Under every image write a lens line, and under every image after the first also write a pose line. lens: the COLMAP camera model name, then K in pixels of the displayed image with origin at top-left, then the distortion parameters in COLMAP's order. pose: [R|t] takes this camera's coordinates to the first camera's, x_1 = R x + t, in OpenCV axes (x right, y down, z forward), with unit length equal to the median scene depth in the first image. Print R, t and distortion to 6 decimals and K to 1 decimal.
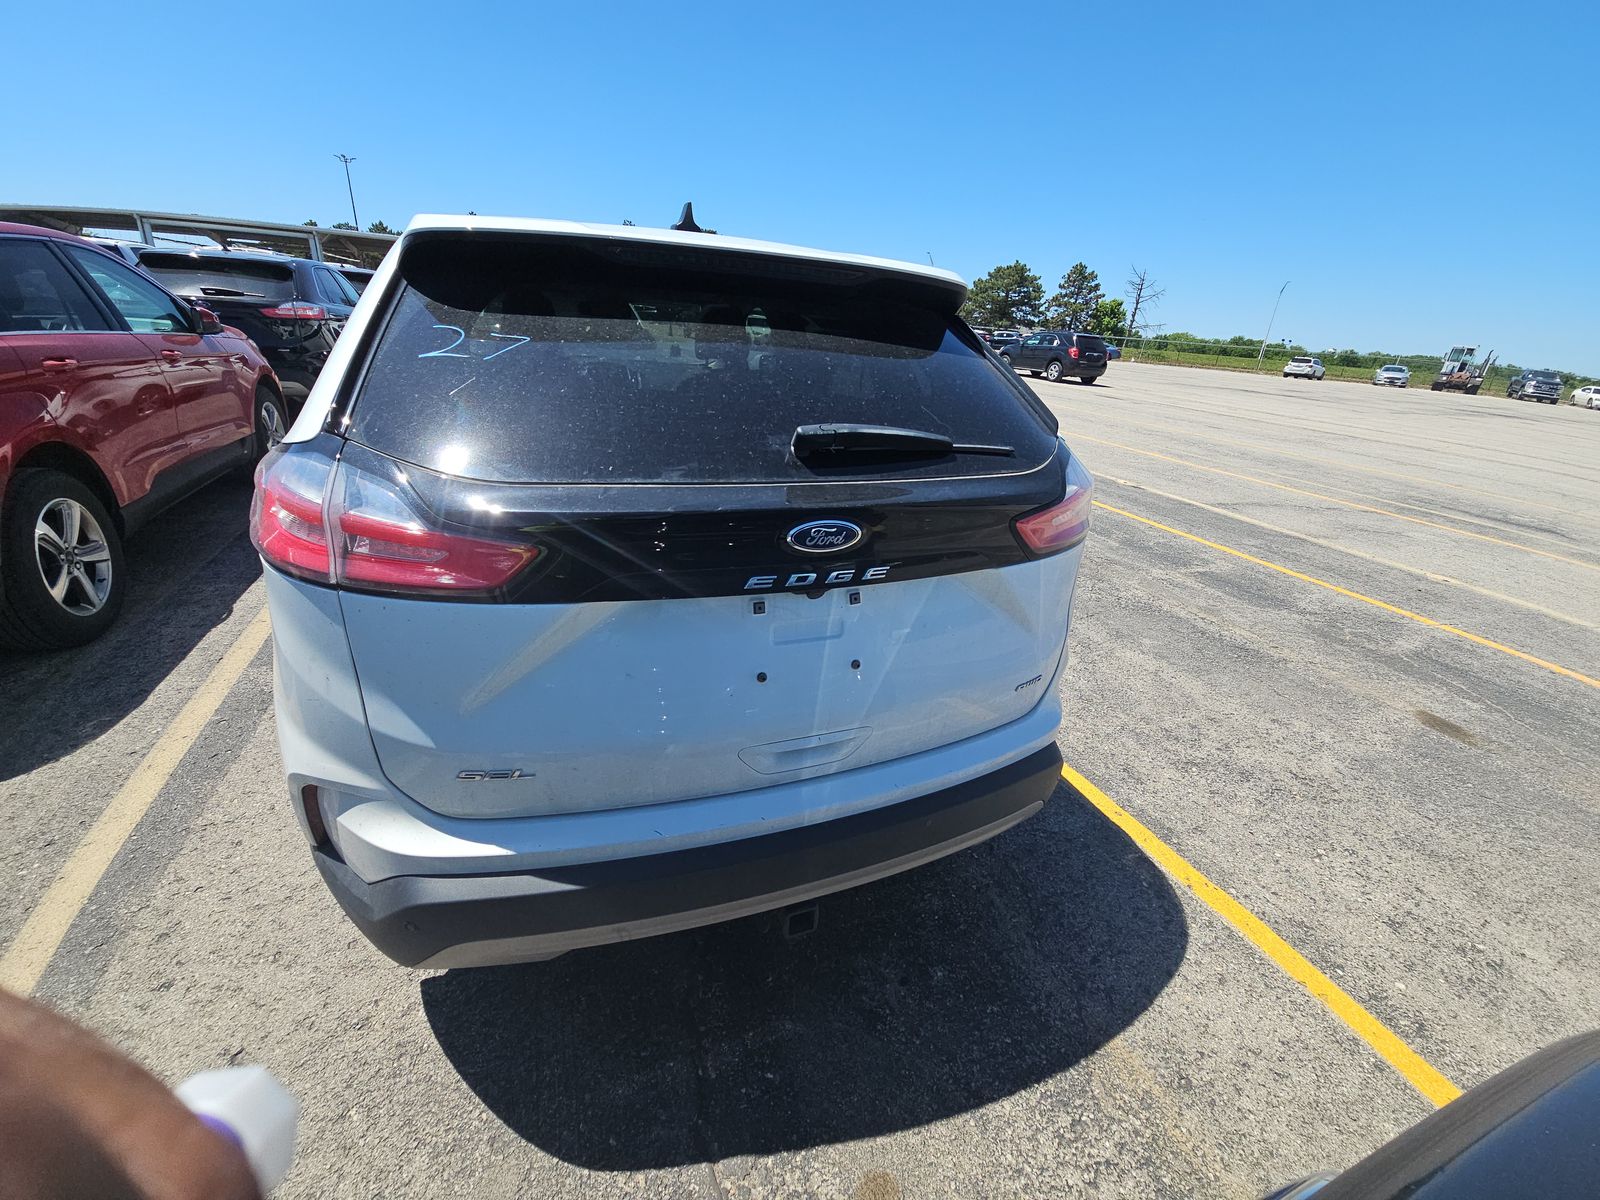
lens RADIAL K [[645.1, 0, 801.2], [0, 645.1, 610.5], [0, 0, 1]] dist [0.022240, -0.013831]
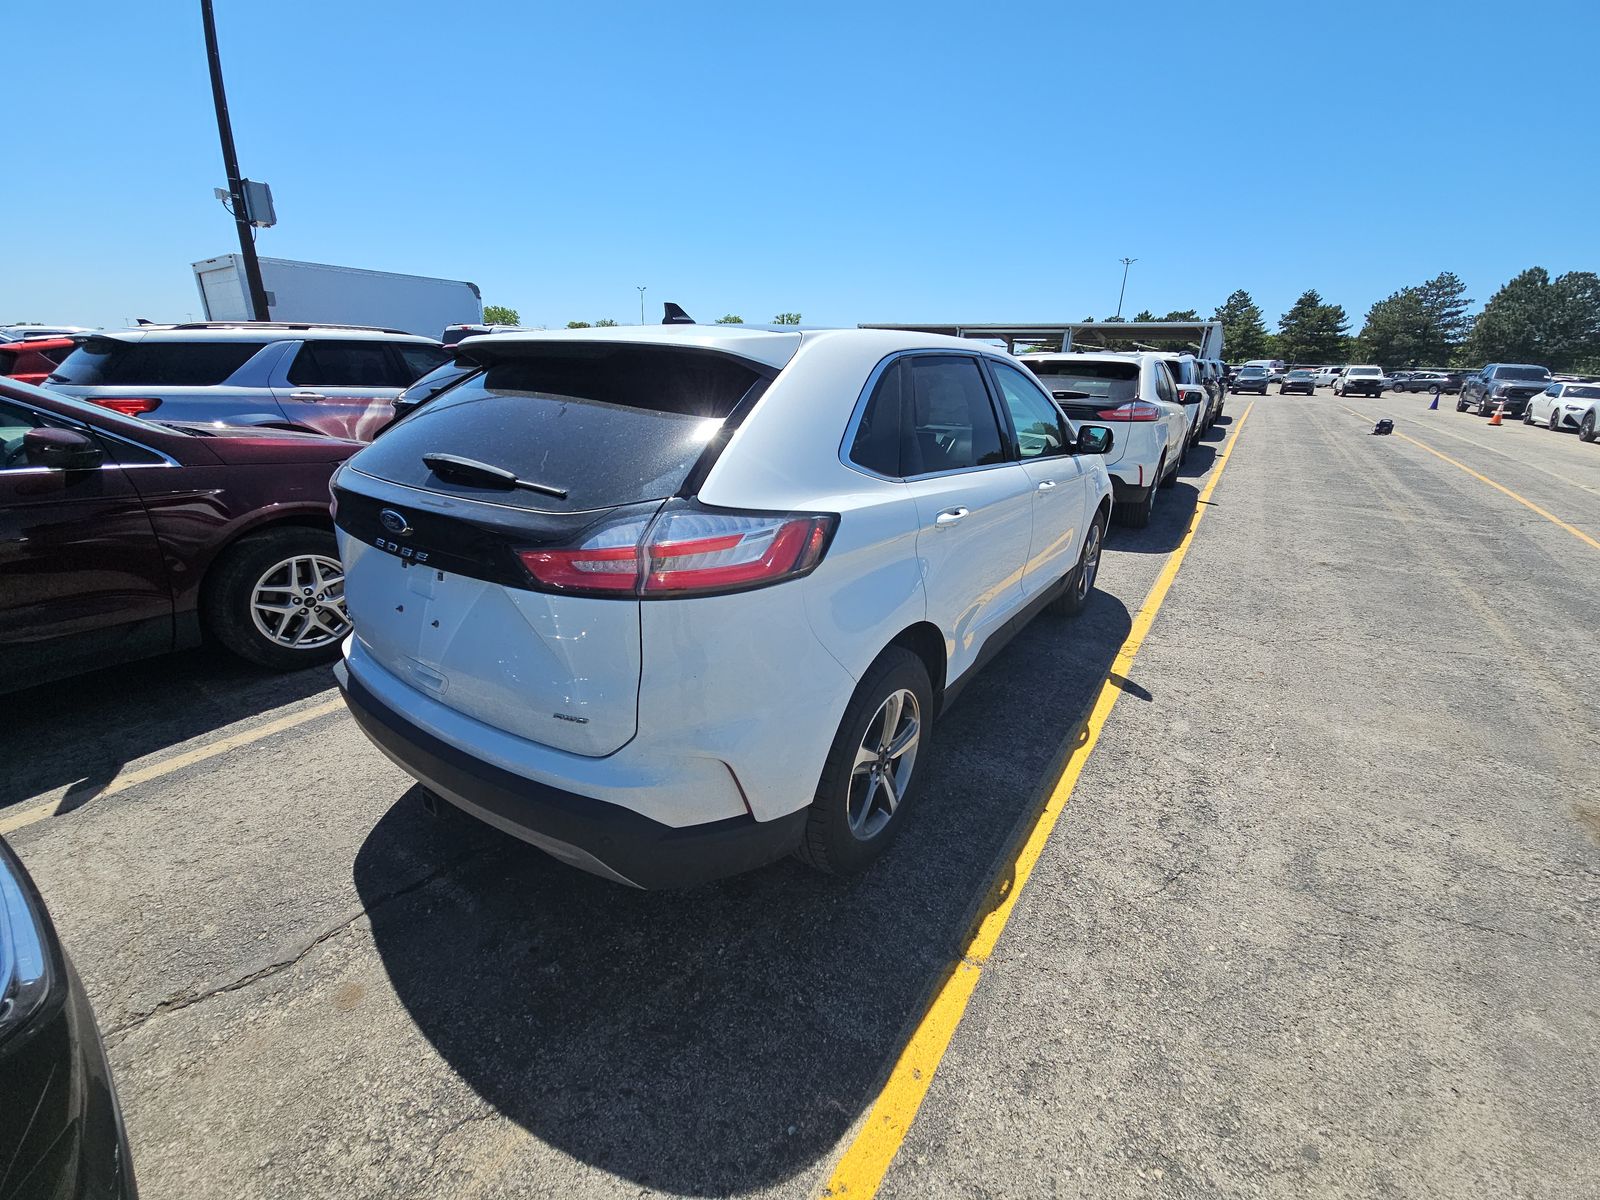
lens RADIAL K [[649.4, 0, 802.9], [0, 649.4, 608.2], [0, 0, 1]] dist [0.011319, -0.009141]
pose [[0.559280, 0.239013, -0.793775, 0.651296], [-0.322222, 0.944917, 0.057491, -0.113065], [0.763793, 0.223618, 0.605488, 0.299854]]
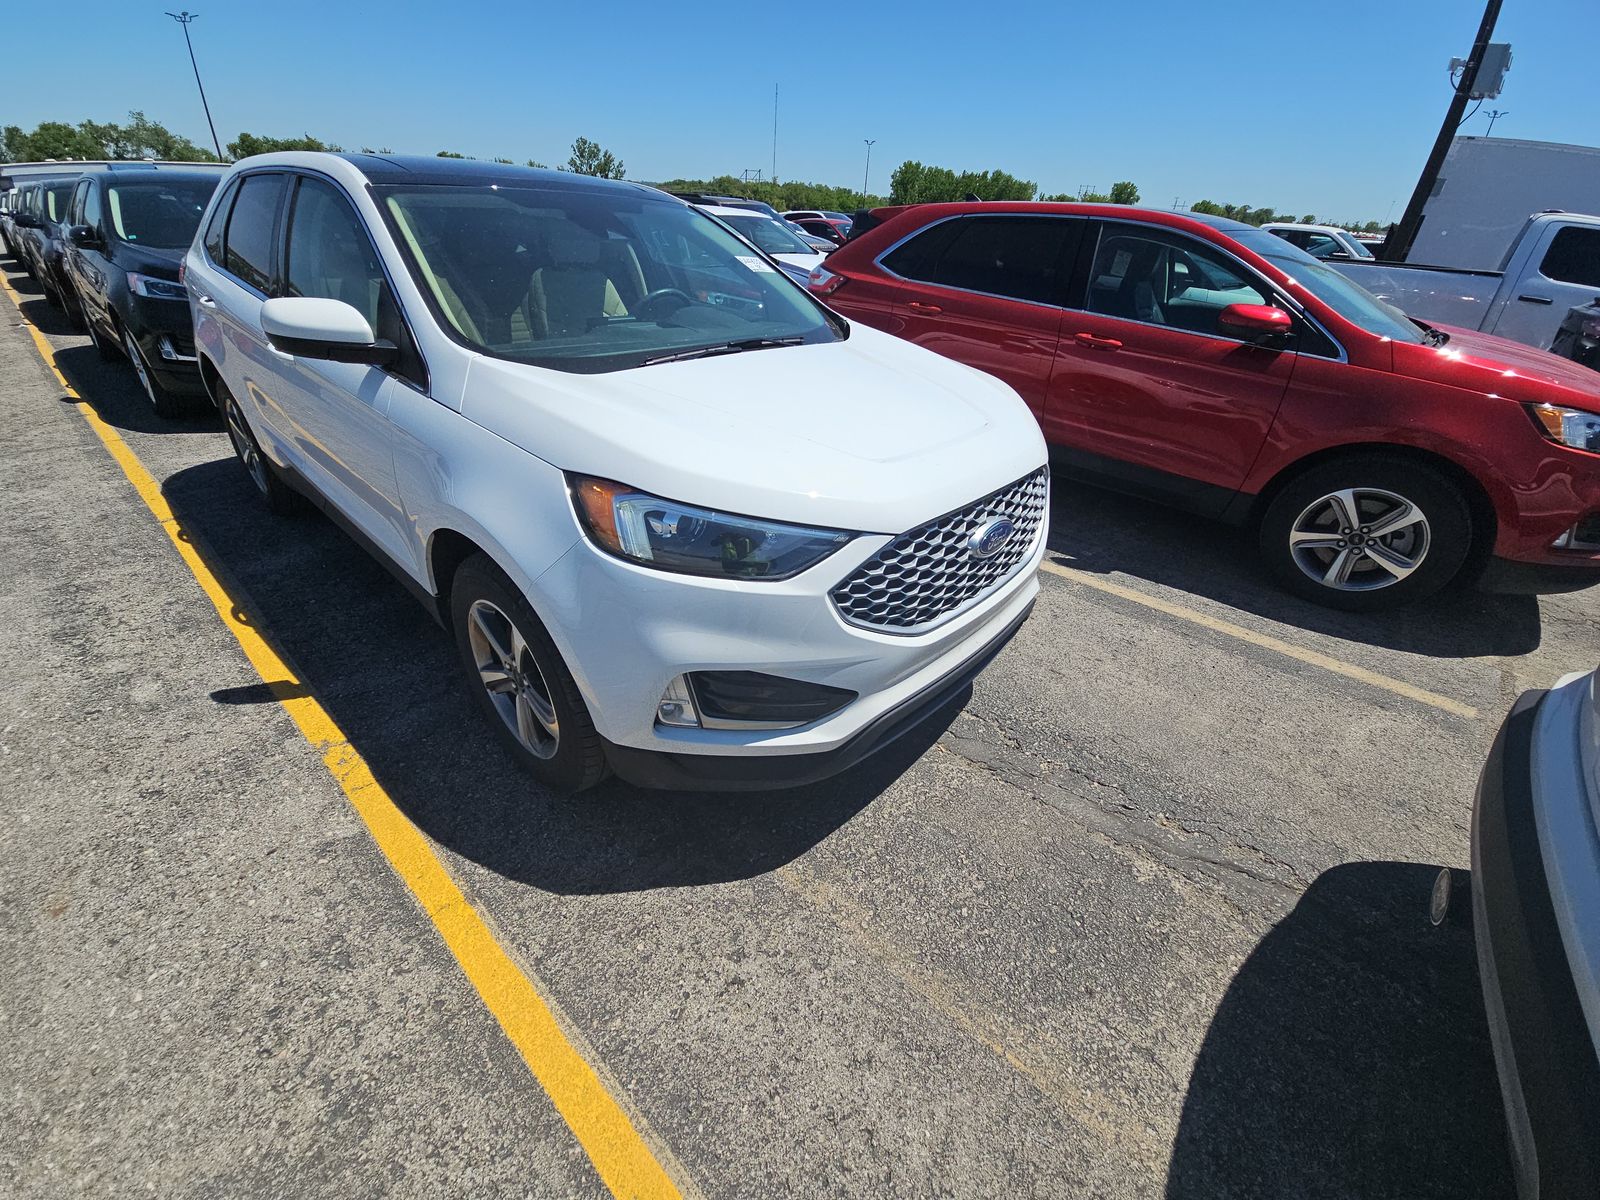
lens RADIAL K [[656.2, 0, 800.0], [0, 656.2, 600.0], [0, 0, 1]] dist [0.009137, -0.004135]
pose [[-0.890266, 0.128464, -0.436947, -0.151765], [-0.277202, 0.608384, 0.743658, -0.935488], [0.361365, 0.783177, -0.506014, 2.013735]]
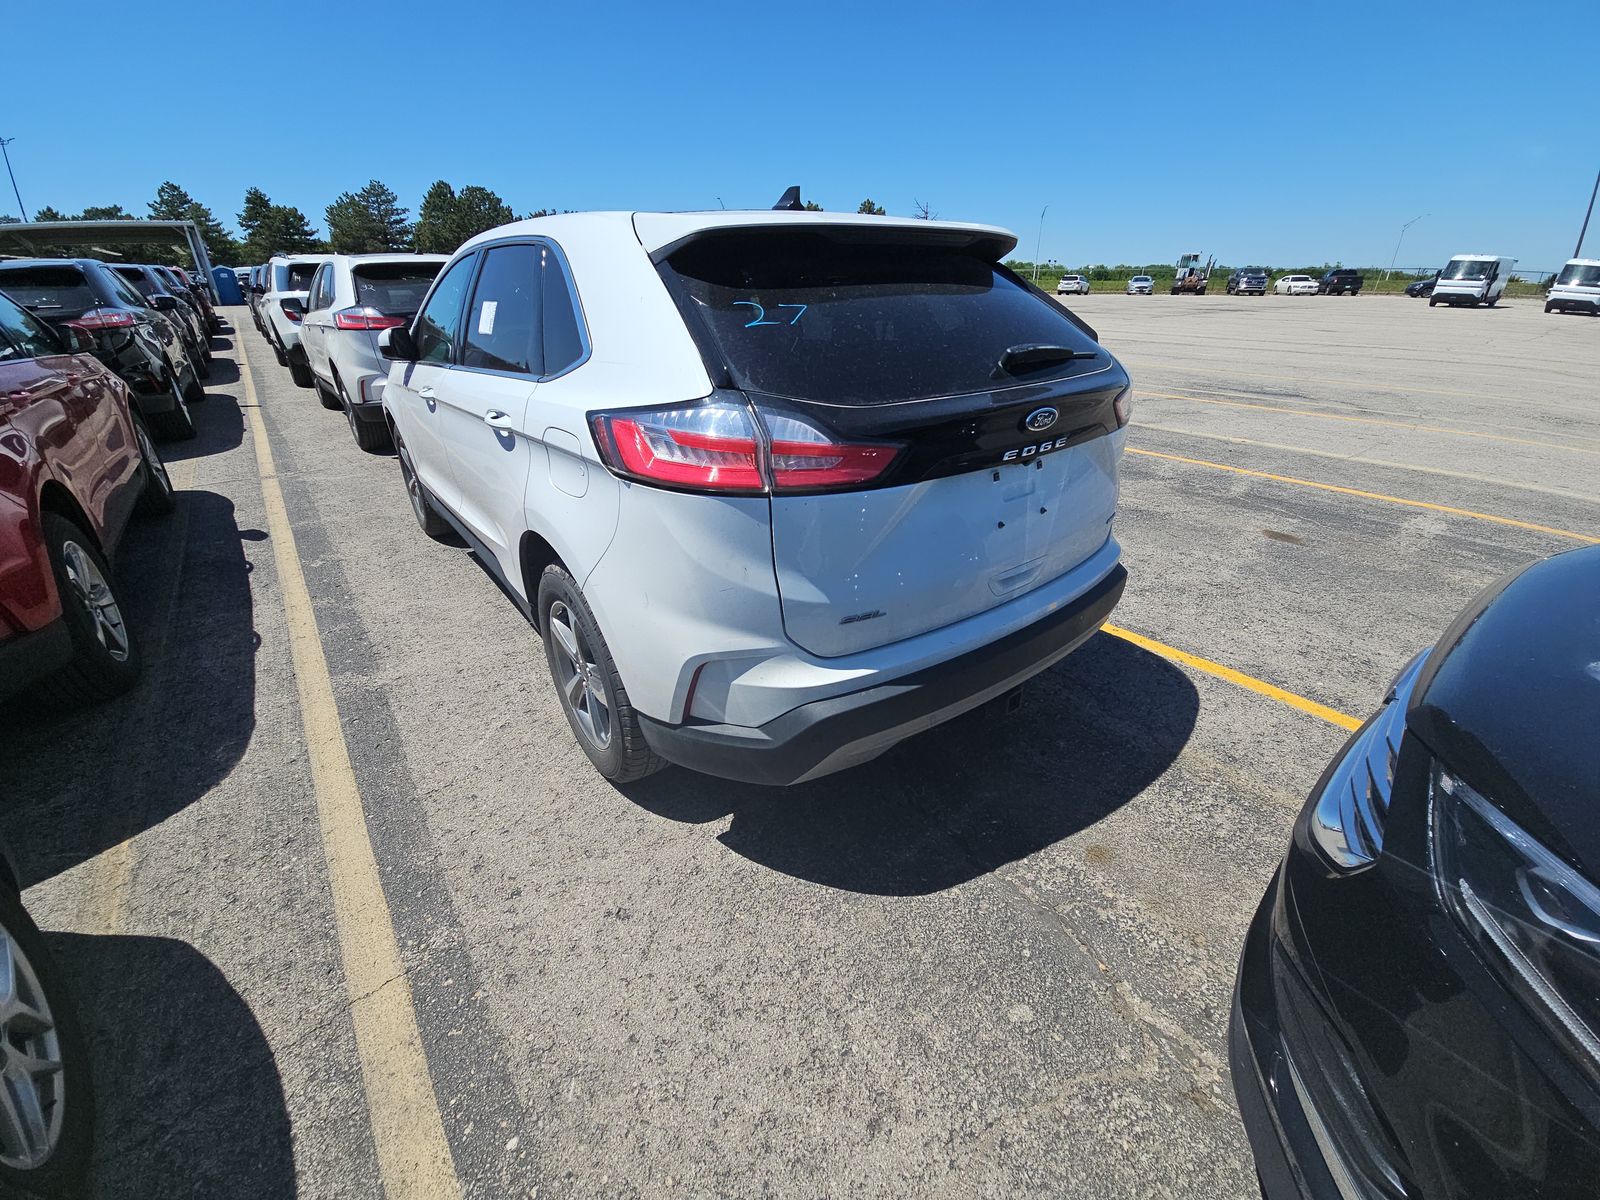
lens RADIAL K [[649.4, 0, 802.9], [0, 649.4, 608.2], [0, 0, 1]] dist [0.011319, -0.009141]
pose [[0.957746, -0.192872, 0.213362, -0.319547], [0.180203, 0.980572, 0.077499, 0.035122], [-0.224164, -0.035776, 0.973894, -0.131130]]
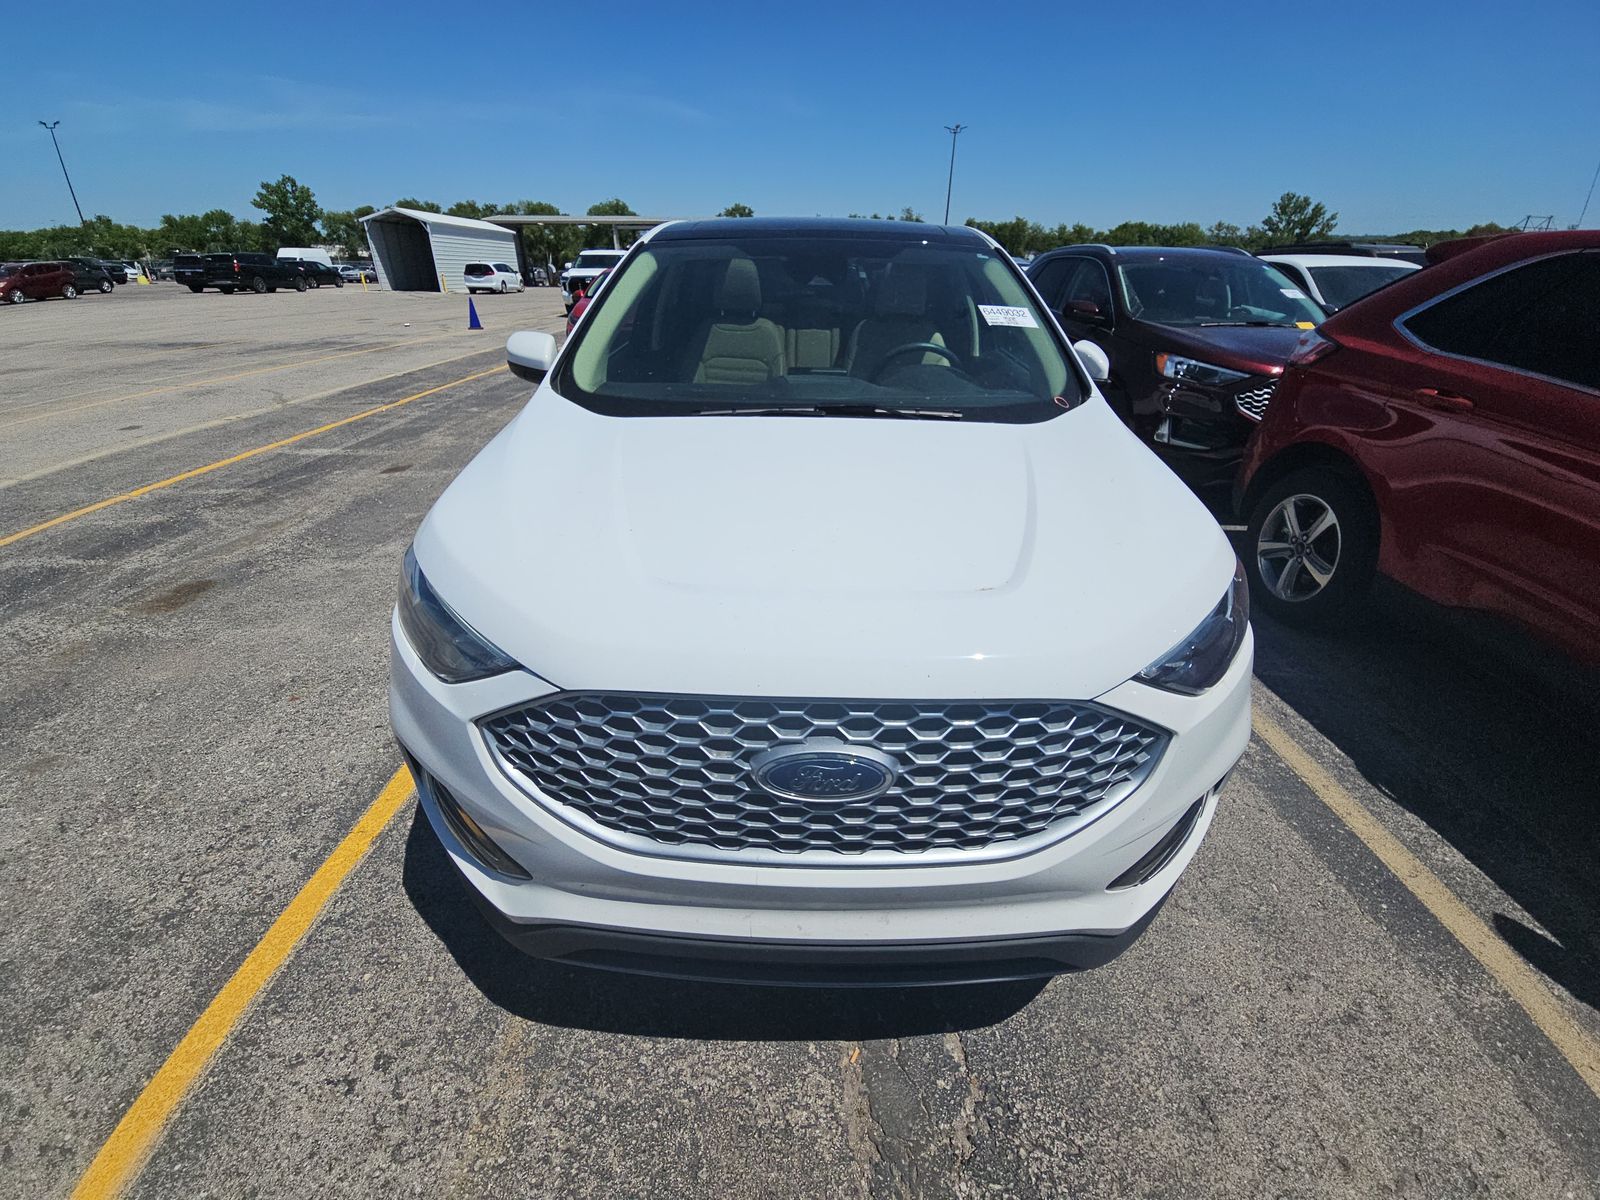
lens RADIAL K [[645.2, 0, 799.0], [0, 645.2, 606.6], [0, 0, 1]] dist [0.034552, -0.022107]
pose [[-0.924371, -0.244552, 0.292802, -0.636875], [0.084295, 0.617609, 0.781955, -0.889884], [-0.372066, 0.747498, -0.550285, 1.853463]]
